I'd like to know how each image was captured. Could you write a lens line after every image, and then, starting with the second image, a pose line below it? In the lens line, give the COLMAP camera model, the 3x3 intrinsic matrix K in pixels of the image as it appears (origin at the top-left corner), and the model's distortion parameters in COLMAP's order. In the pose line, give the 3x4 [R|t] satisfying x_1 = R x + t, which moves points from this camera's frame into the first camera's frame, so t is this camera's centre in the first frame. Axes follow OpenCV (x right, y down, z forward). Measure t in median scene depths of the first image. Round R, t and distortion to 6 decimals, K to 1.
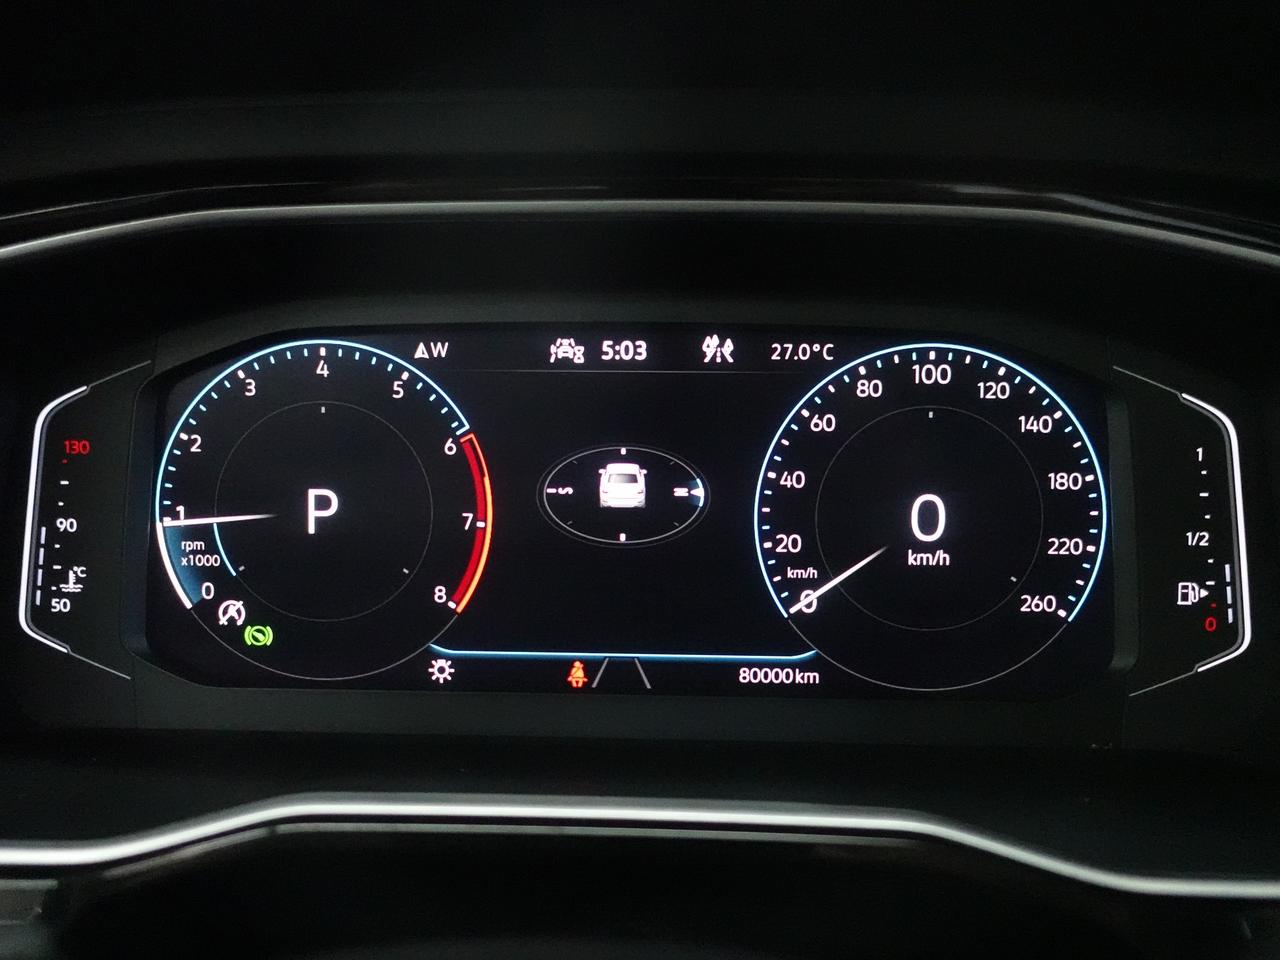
lens RADIAL K [[1006.2, 0, 640.0], [0, 1006.2, 480.0], [0, 0, 1]] dist [-0.001297, 0.003017]
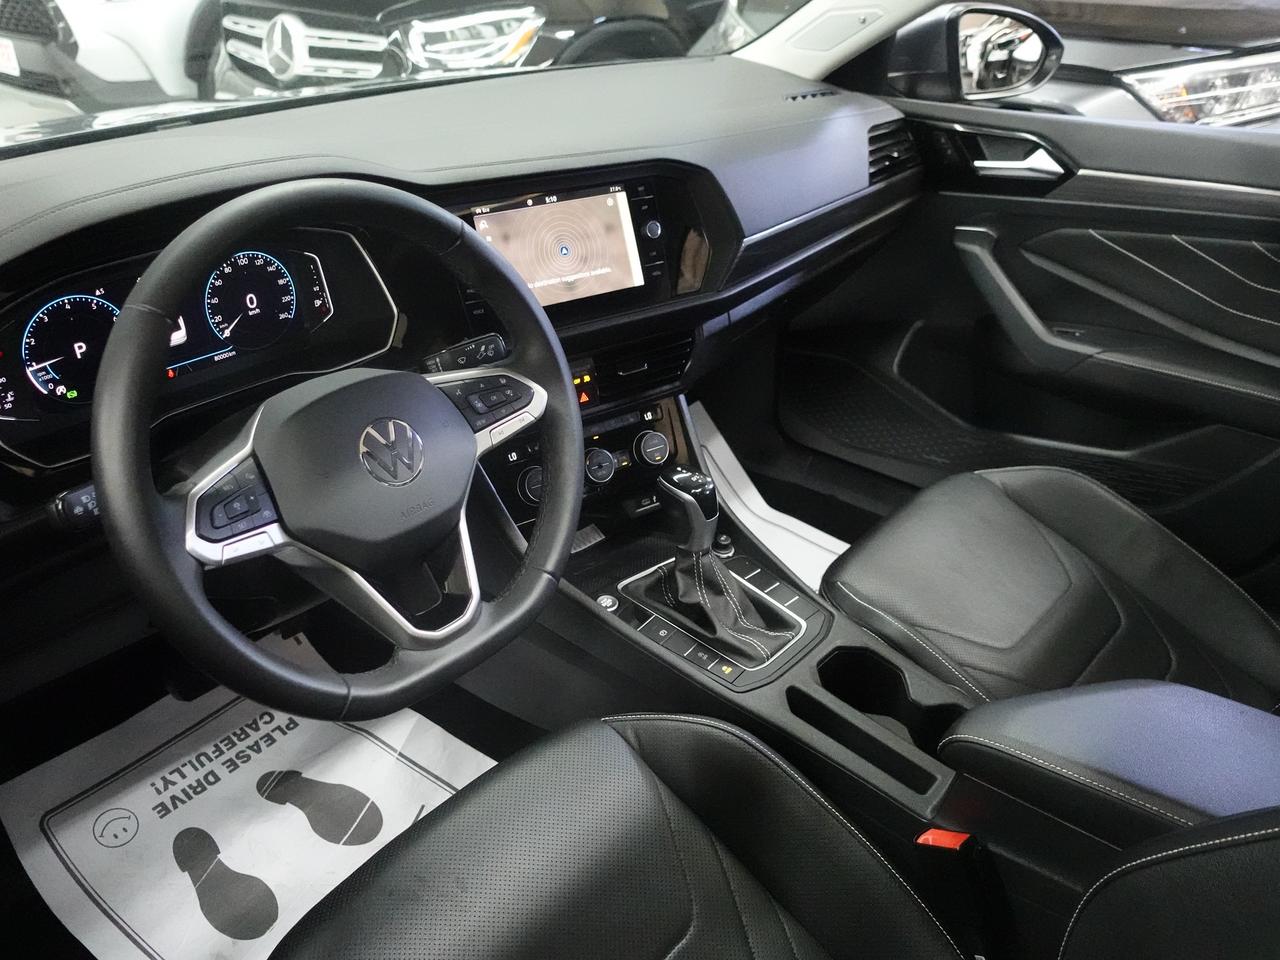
lens RADIAL K [[1059.8, 0, 640.0], [0, 1059.8, 480.0], [0, 0, 1]] dist [-0.014986, 0.000619]
pose [[0.622507, -0.383911, 0.681981, -1.650215], [0.099085, 0.903063, 0.417922, -0.816010], [-0.776317, -0.192585, 0.600203, -2.436182]]
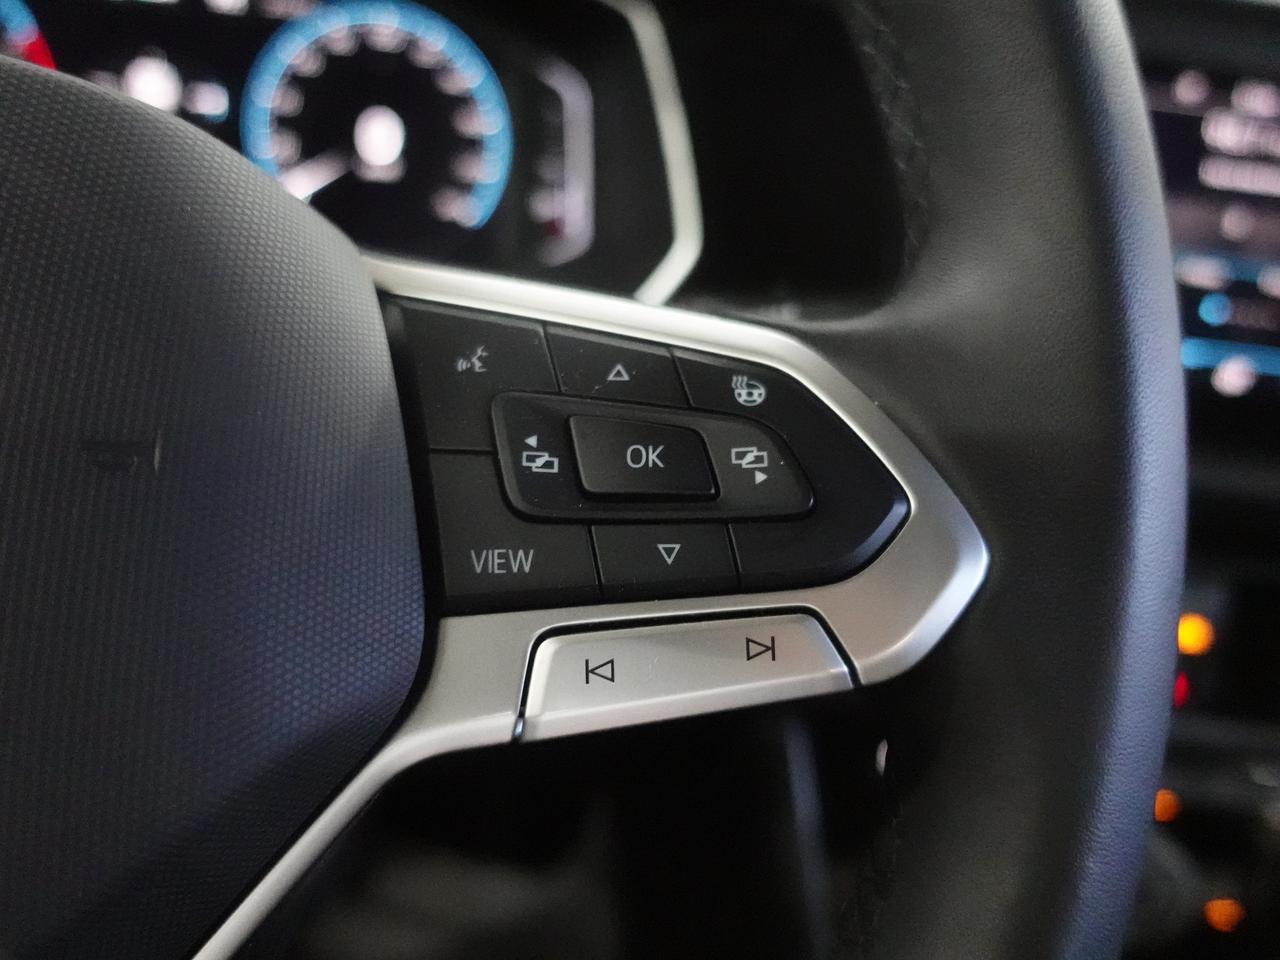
lens RADIAL K [[978.4, 0, 640.0], [0, 978.4, 480.0], [0, 0, 1]] dist [-0.008505, -0.002402]
pose [[0.958603, 0.017237, 0.284224, 0.248941], [-0.081958, 0.972628, 0.217435, 0.178931], [-0.272696, -0.231728, 0.933777, -0.548585]]
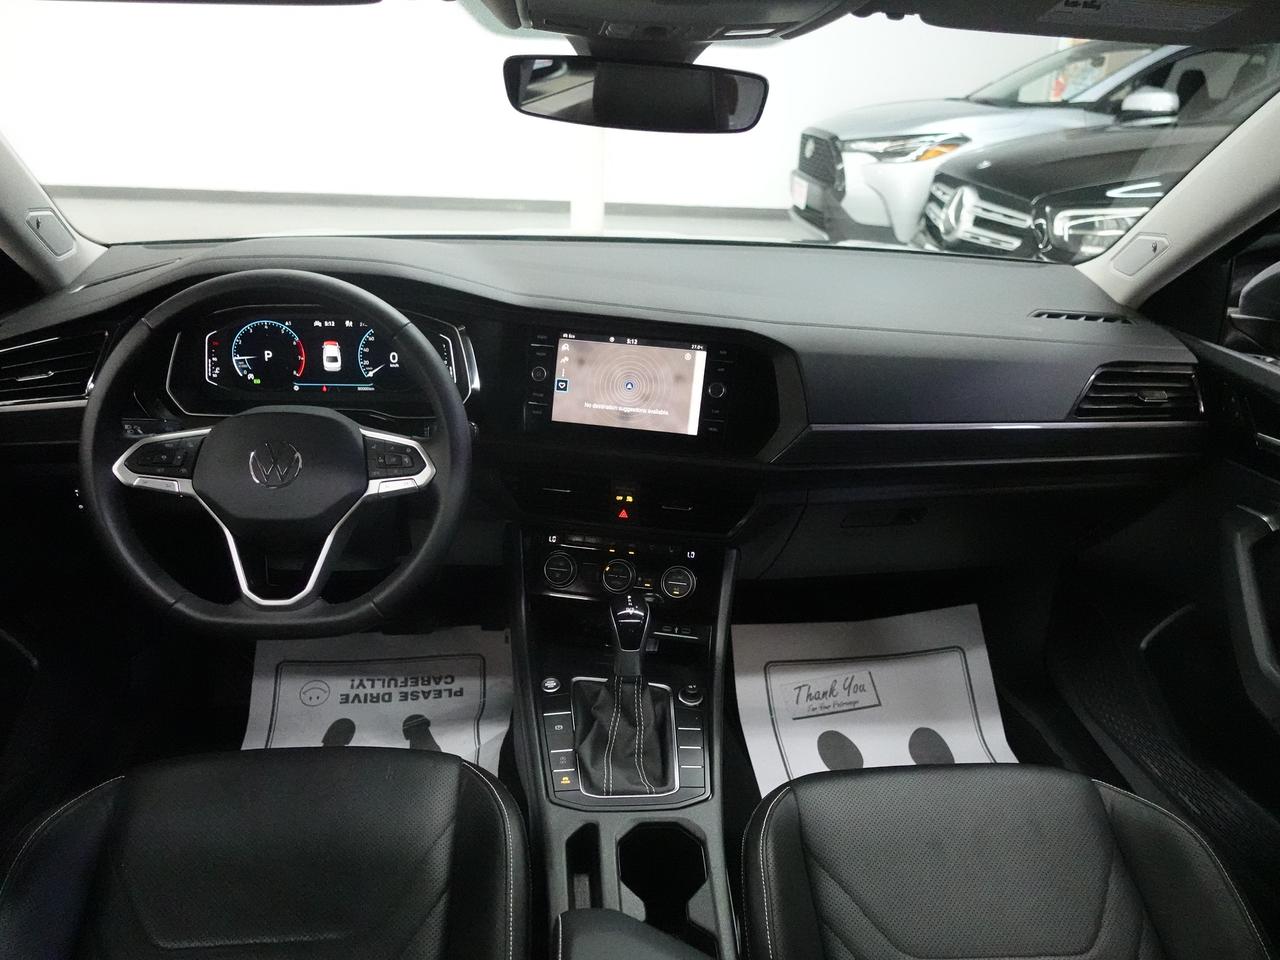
lens RADIAL K [[978.4, 0, 640.0], [0, 978.4, 480.0], [0, 0, 1]] dist [-0.008505, -0.002402]
pose [[0.992466, -0.016877, 0.121353, 0.895059], [-0.017466, 0.960865, 0.276468, -0.739428], [-0.121270, -0.276504, 0.953331, -3.937014]]
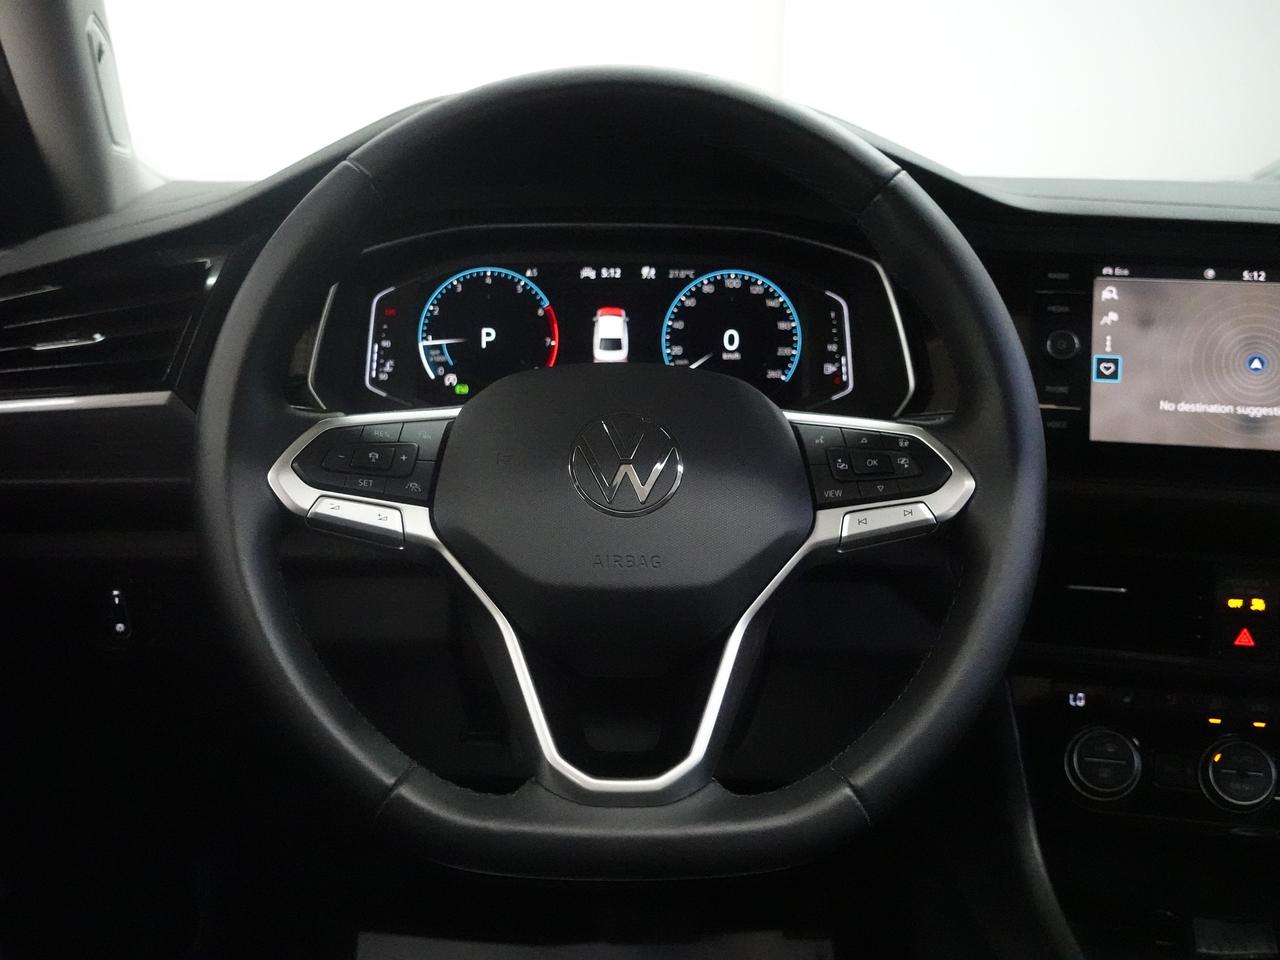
lens RADIAL K [[1447.3, 0, 640.0], [0, 1447.3, 480.0], [0, 0, 1]] dist [-0.110491, 0.369822]
pose [[0.997580, -0.006934, 0.069180, -0.194941], [0.001739, 0.997191, 0.074874, 0.114555], [-0.069505, -0.074572, 0.994790, -2.599150]]
